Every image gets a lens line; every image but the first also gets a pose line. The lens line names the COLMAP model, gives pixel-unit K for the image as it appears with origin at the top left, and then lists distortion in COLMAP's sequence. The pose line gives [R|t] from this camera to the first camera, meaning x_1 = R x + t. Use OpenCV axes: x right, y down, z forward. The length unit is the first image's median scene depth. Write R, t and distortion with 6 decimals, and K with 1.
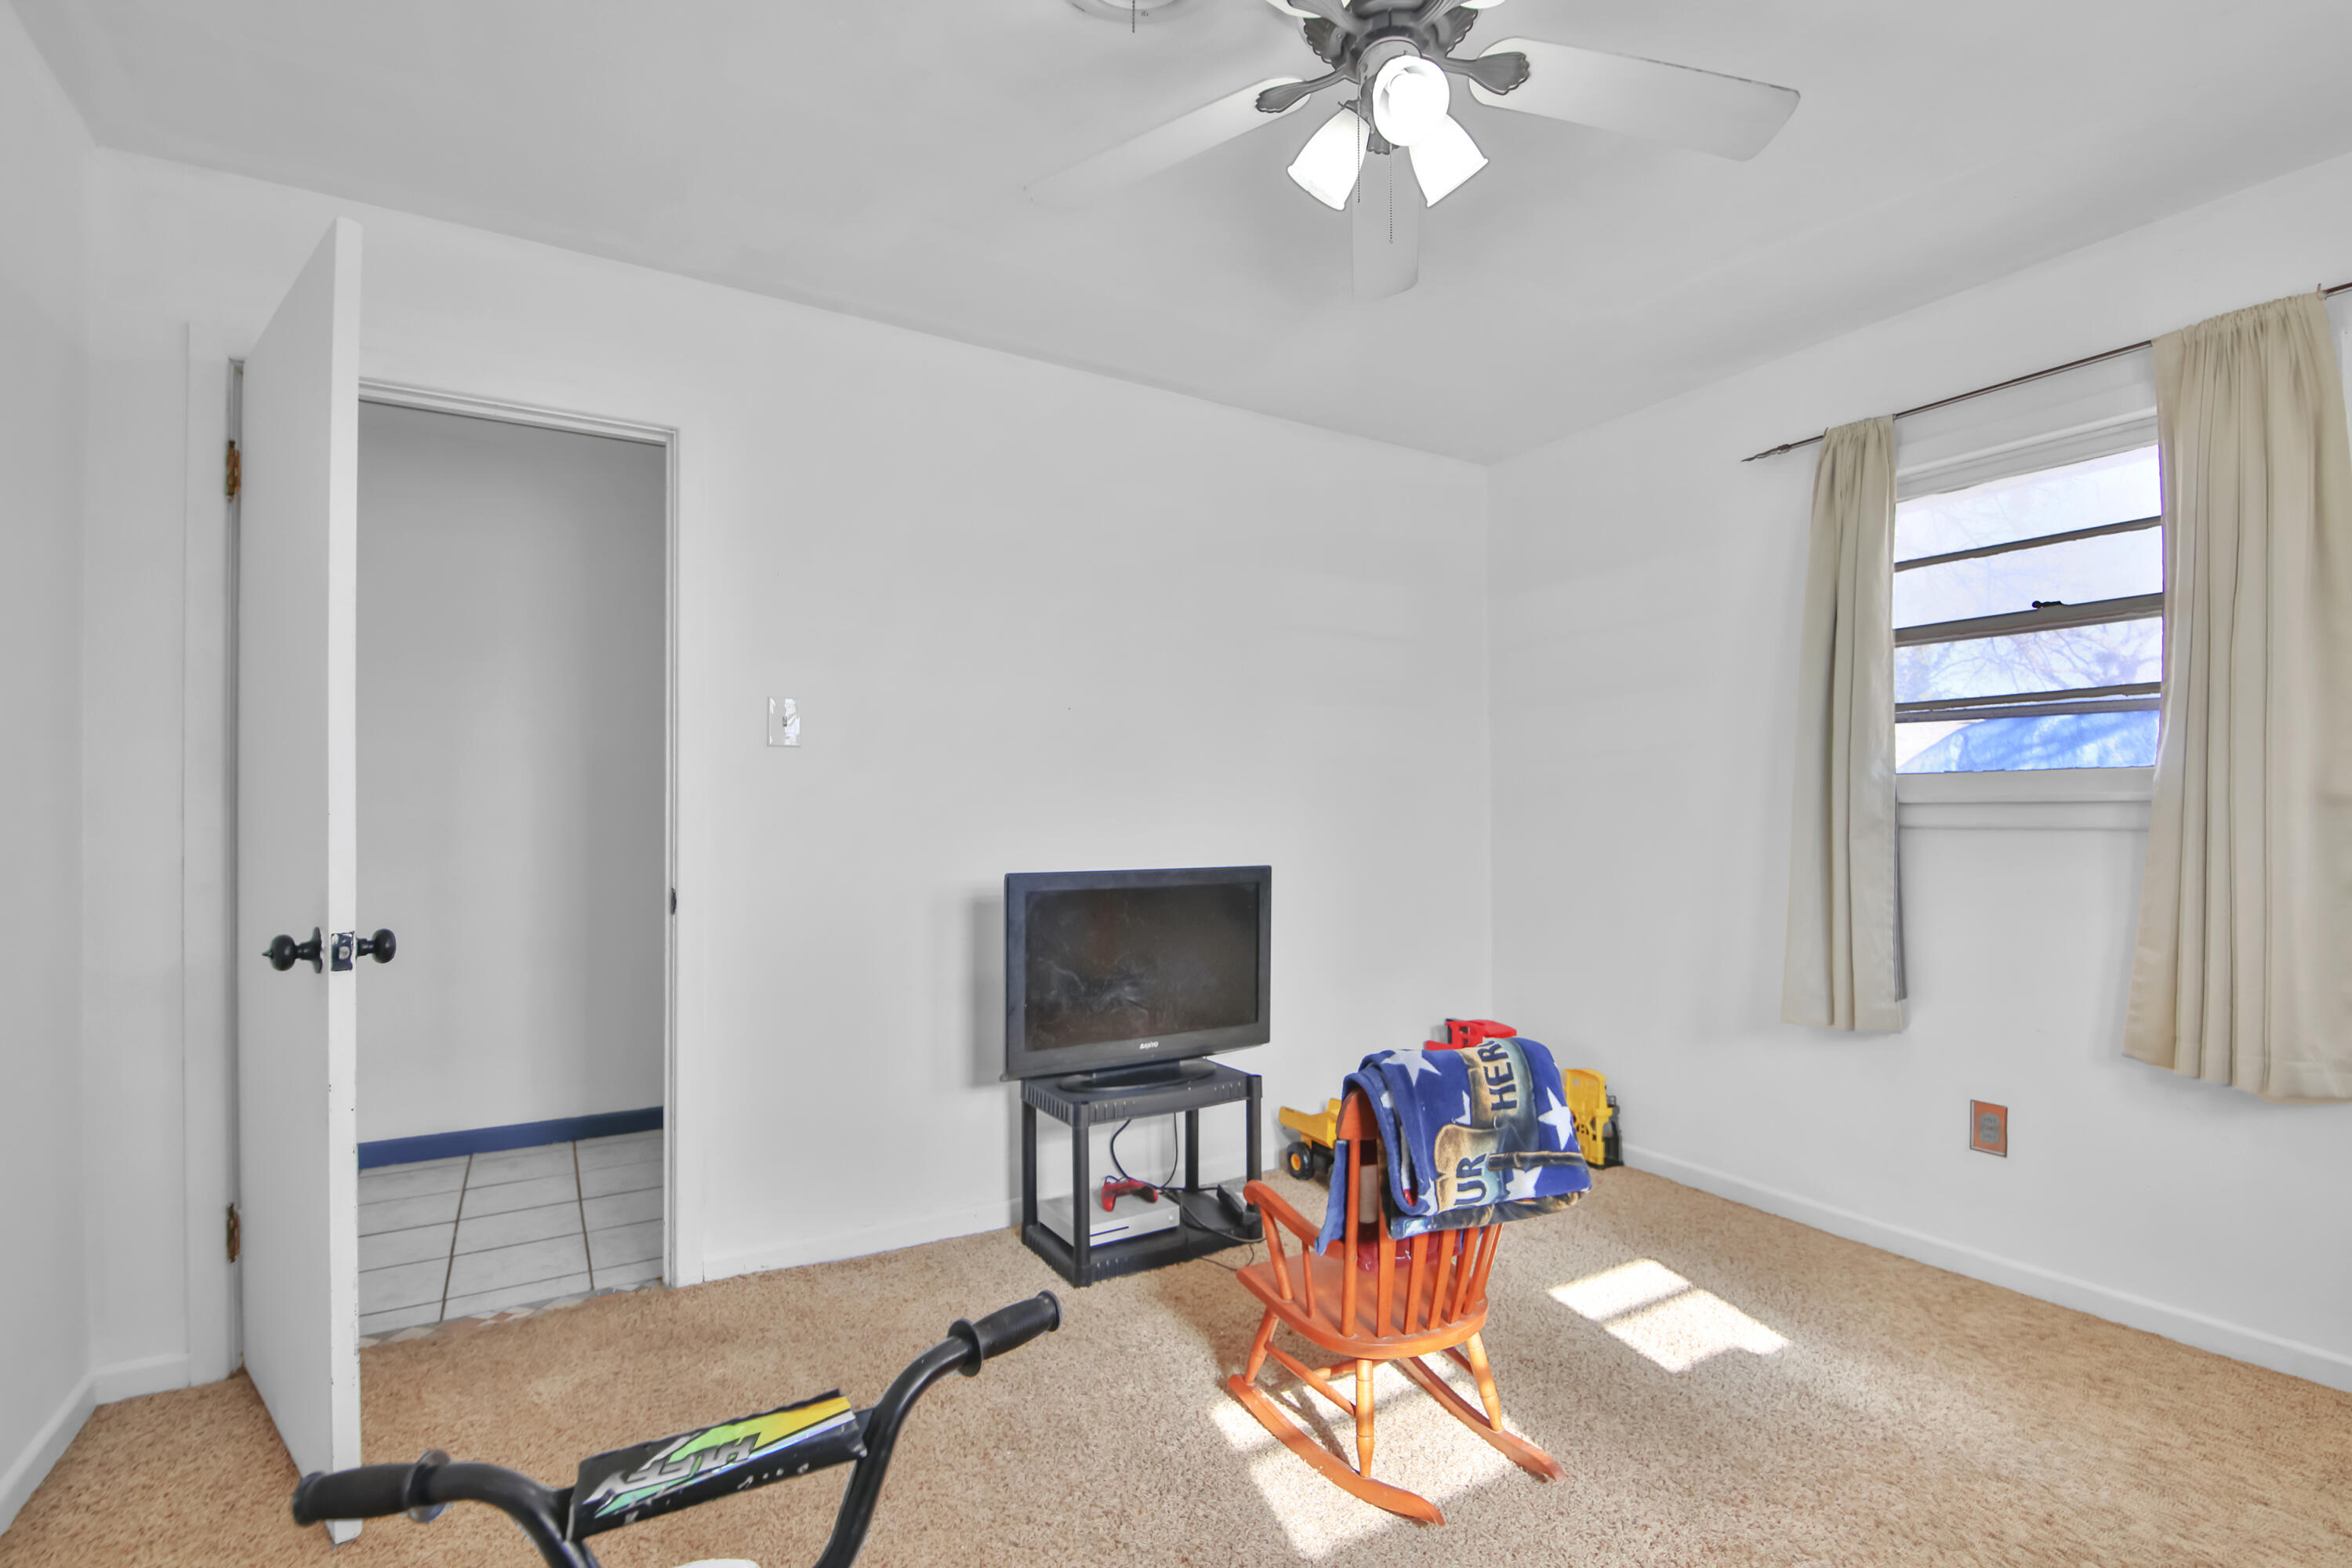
lens RADIAL K [[1086.9, 0, 1186.7], [0, 1086.9, 803.7], [0, 0, 1]] dist [-0.001266, -0.010179]
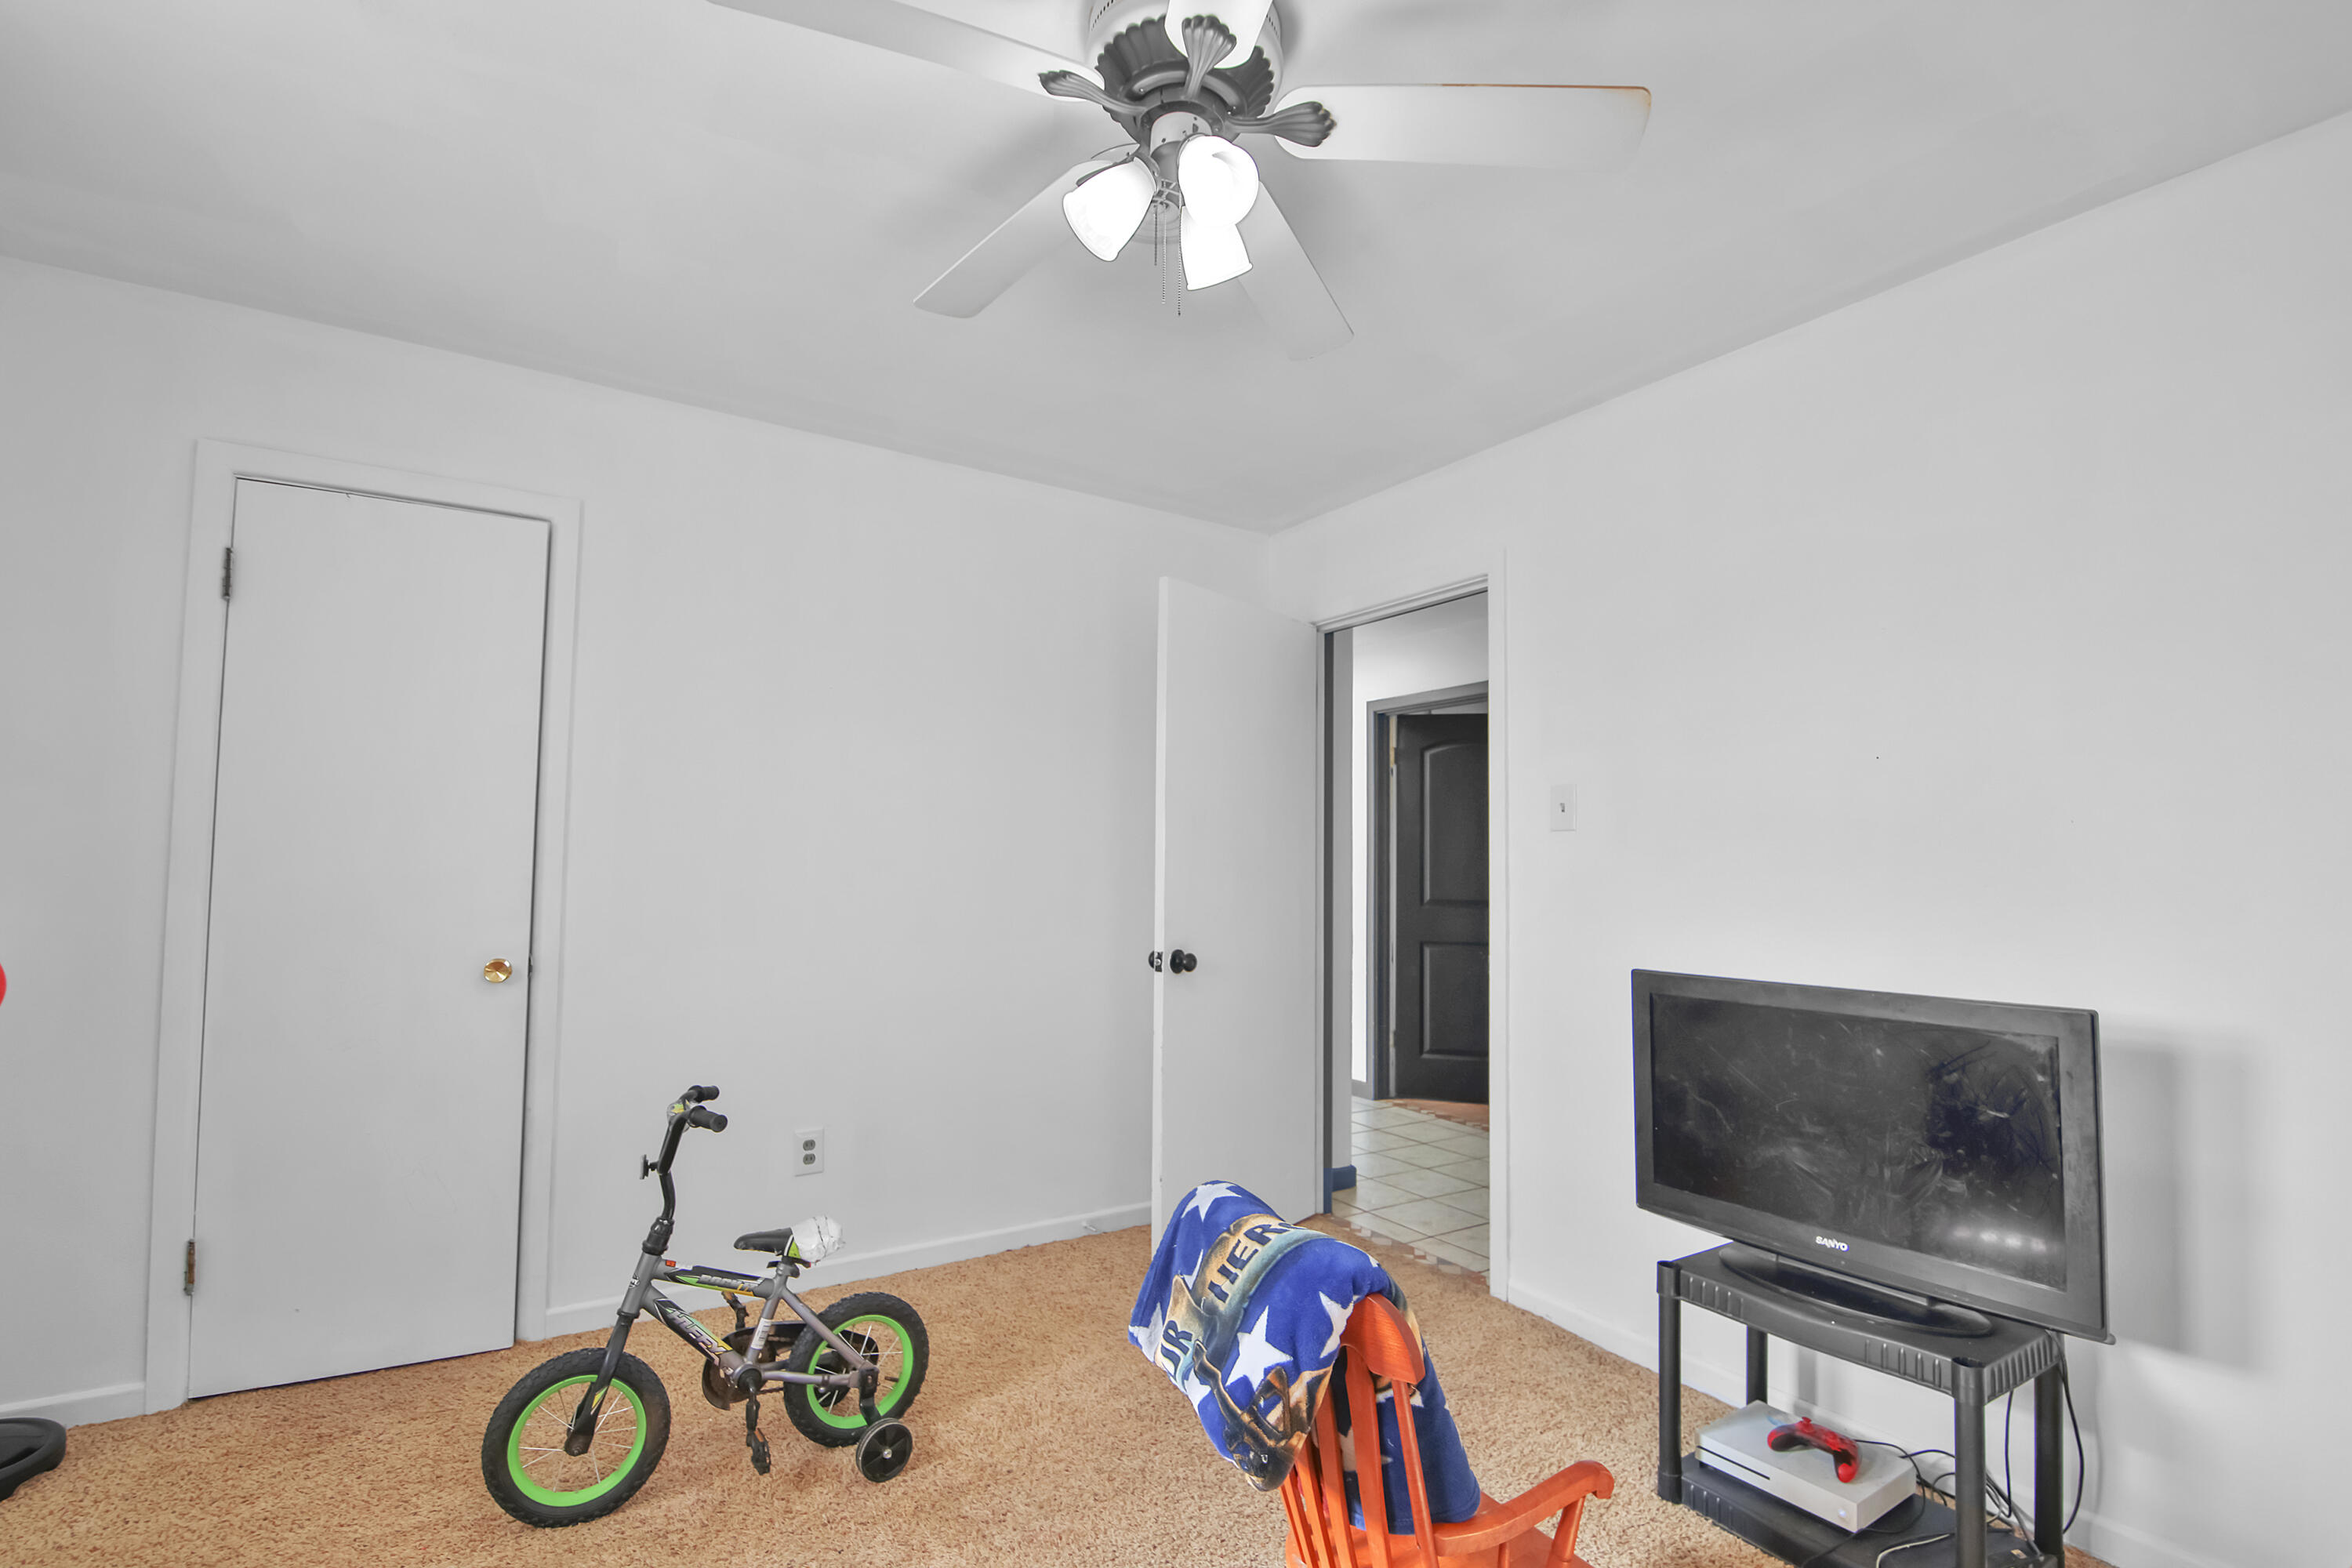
lens RADIAL K [[1086.9, 0, 1186.7], [0, 1086.9, 803.7], [0, 0, 1]] dist [-0.001266, -0.010179]
pose [[0.029930, -0.057083, -0.997921, 1.113964], [0.002043, 0.998369, -0.057048, -0.030593], [0.999550, -0.000332, 0.029998, 0.969266]]
